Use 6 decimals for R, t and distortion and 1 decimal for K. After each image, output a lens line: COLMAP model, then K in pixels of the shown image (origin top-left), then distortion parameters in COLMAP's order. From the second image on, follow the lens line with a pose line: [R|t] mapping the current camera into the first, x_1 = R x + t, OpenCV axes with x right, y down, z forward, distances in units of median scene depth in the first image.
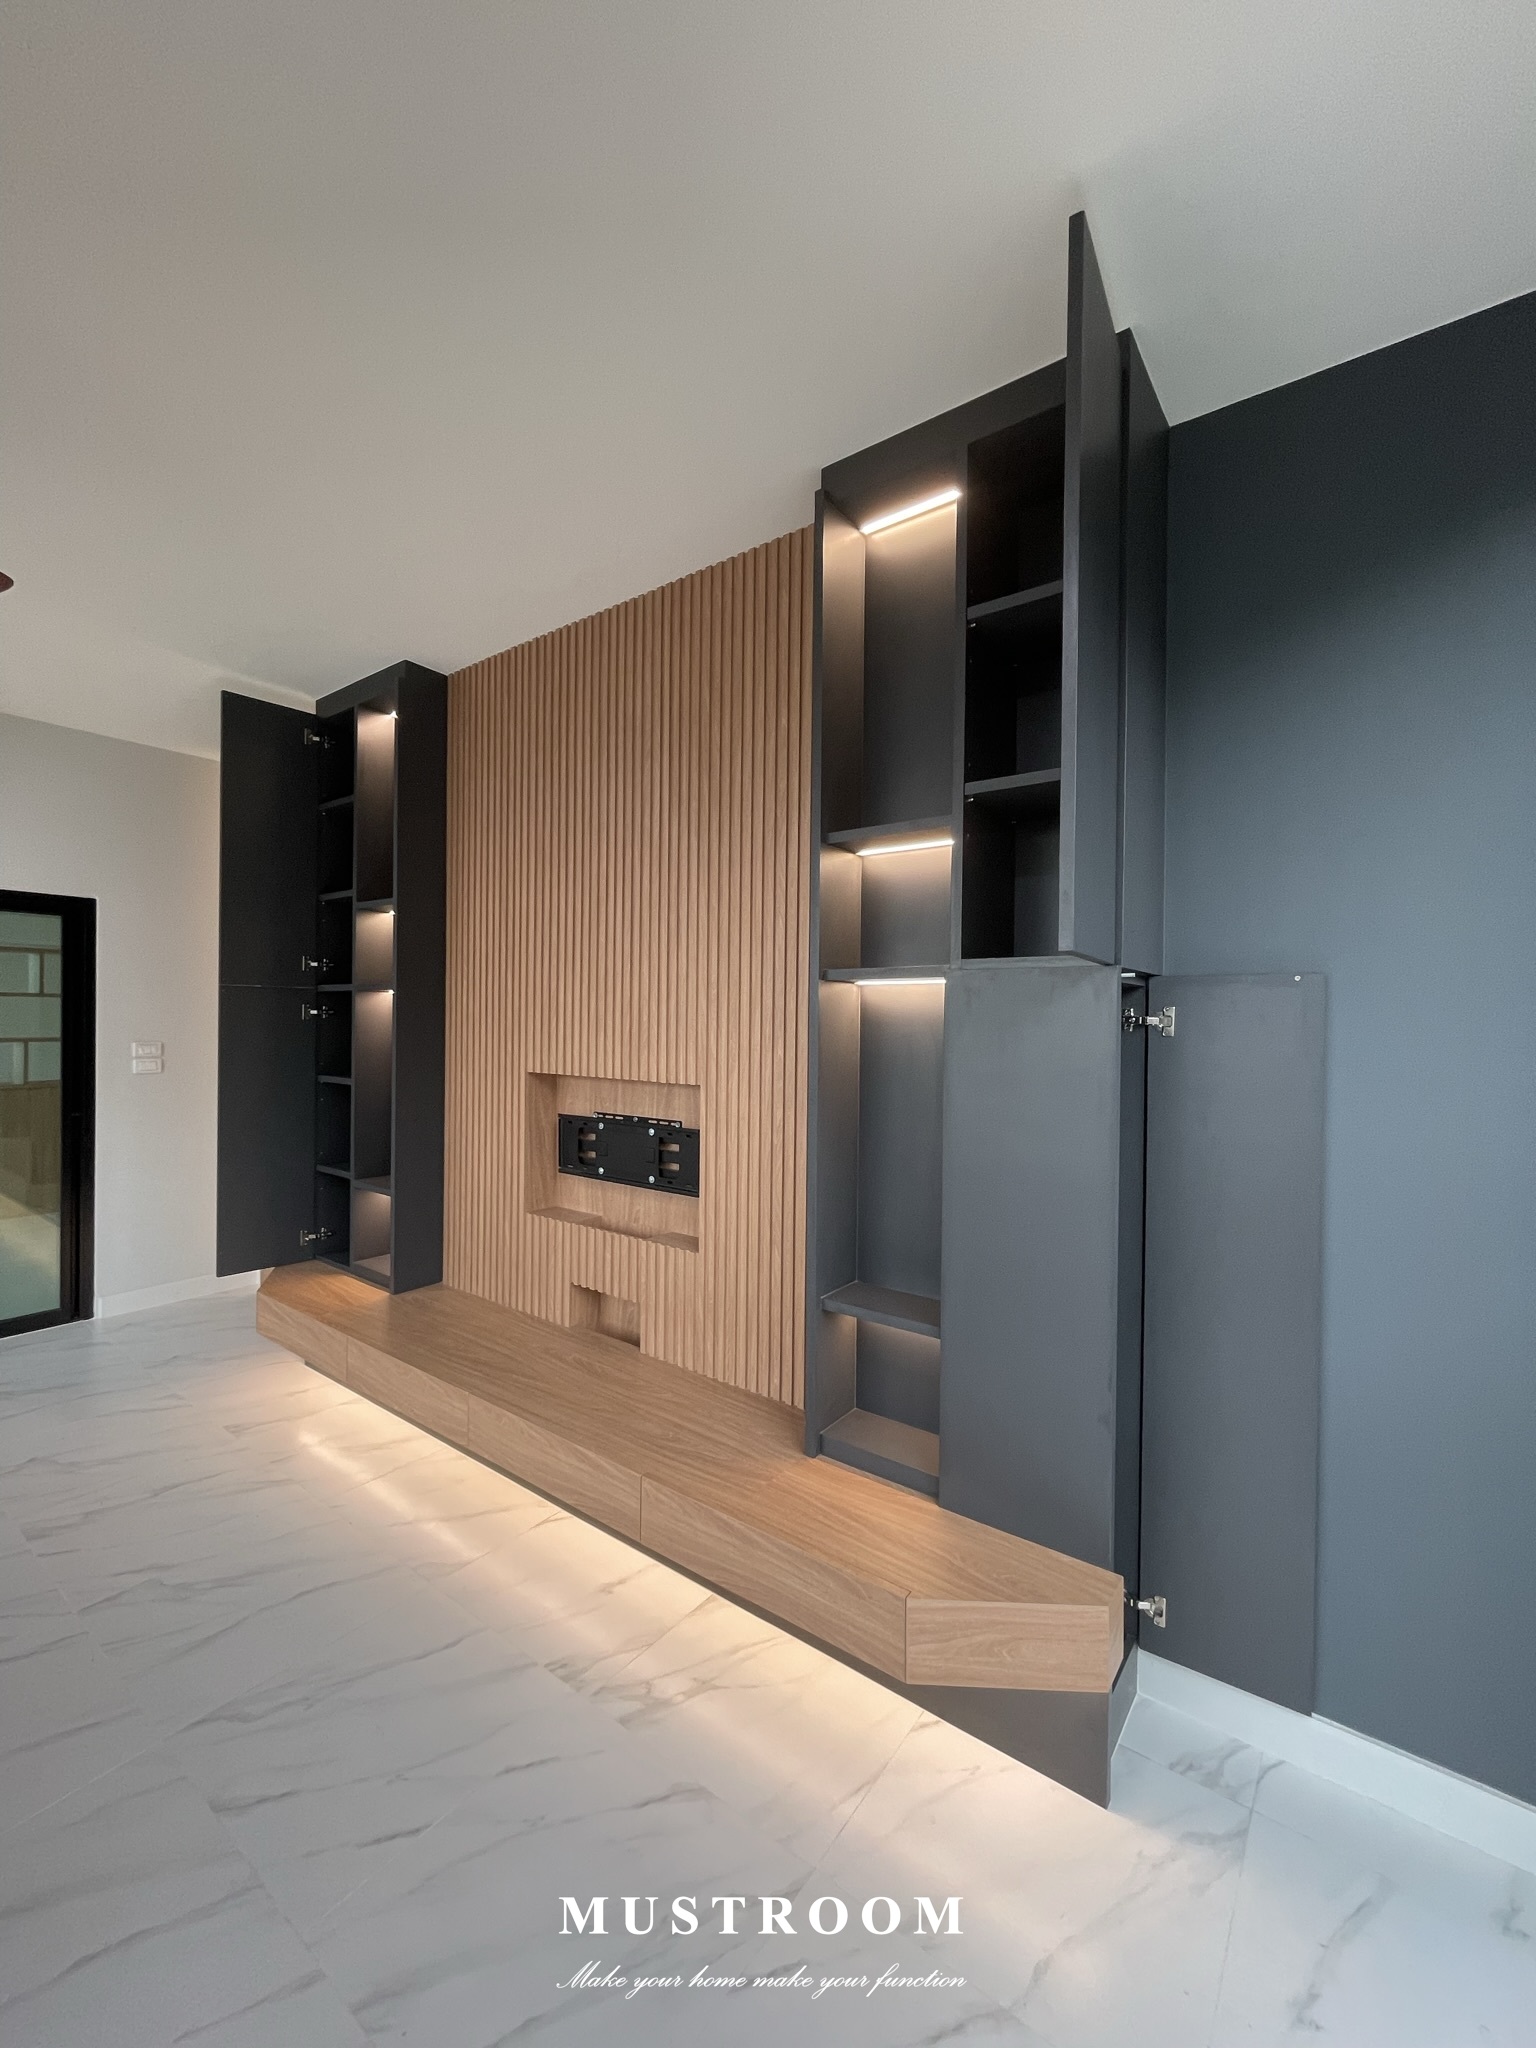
lens RADIAL K [[818.4, 0, 770.8], [0, 818.4, 1016.2], [0, 0, 1]] dist [-0.003747, -0.000060]
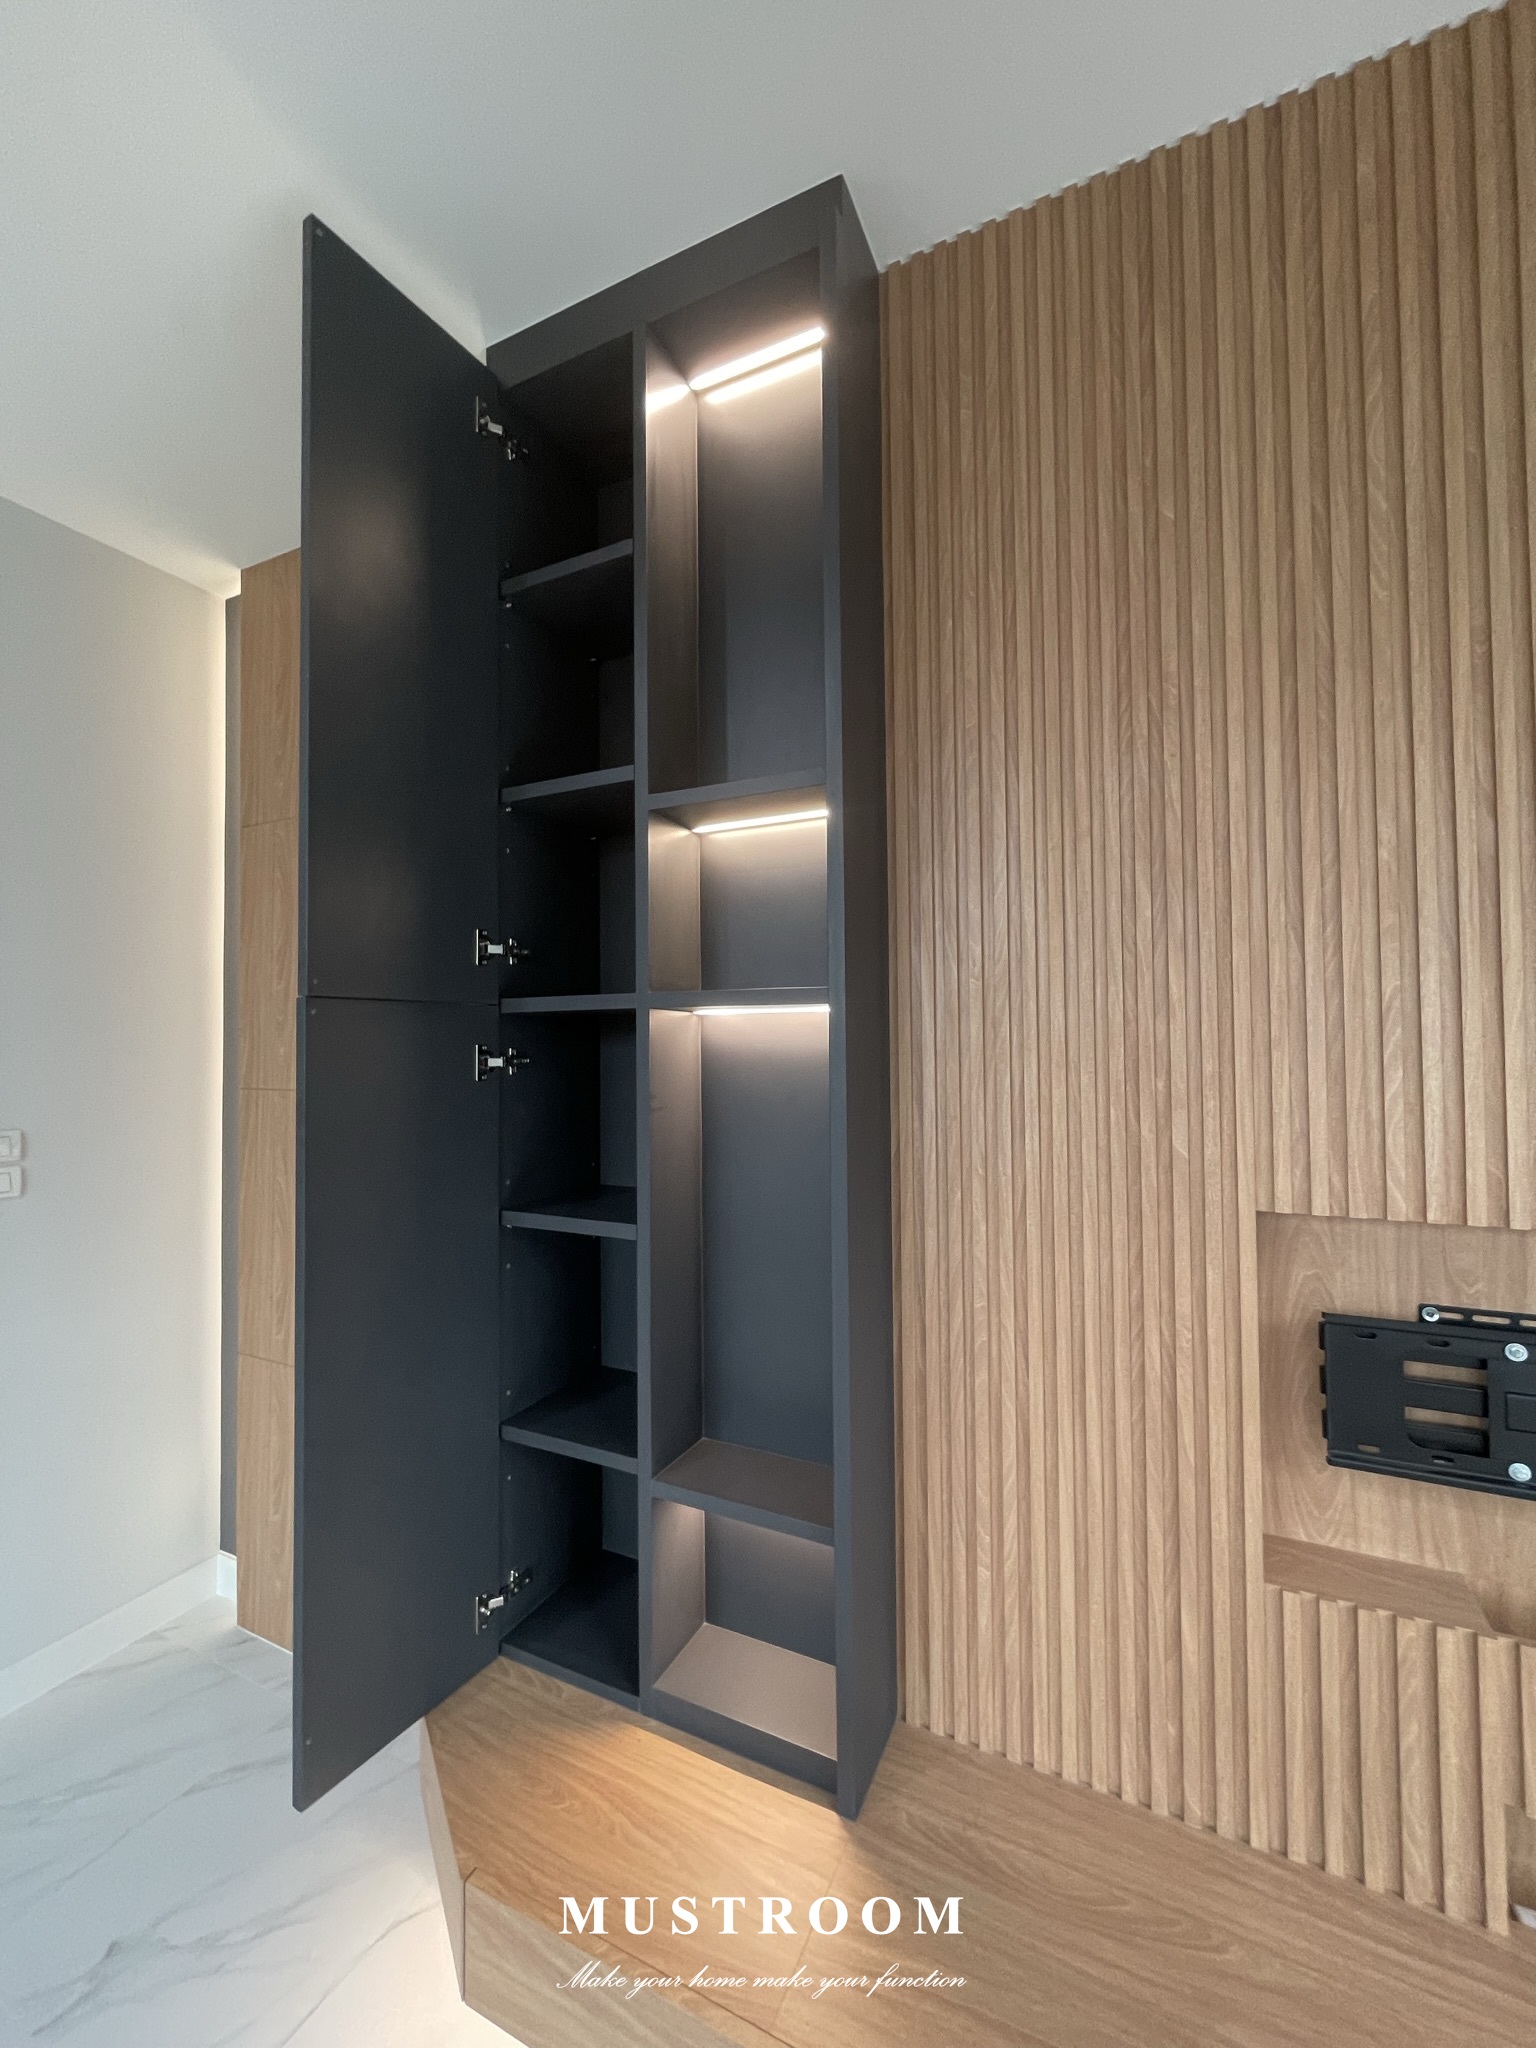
lens RADIAL K [[820.7, 0, 768.0], [0, 820.7, 1024.0], [0, 0, 1]] dist [-0.003258, -0.000153]
pose [[0.981981, -0.010652, 0.188678, -0.528062], [0.015768, 0.999547, -0.025637, -0.012038], [-0.188319, 0.028151, 0.981704, 0.587558]]
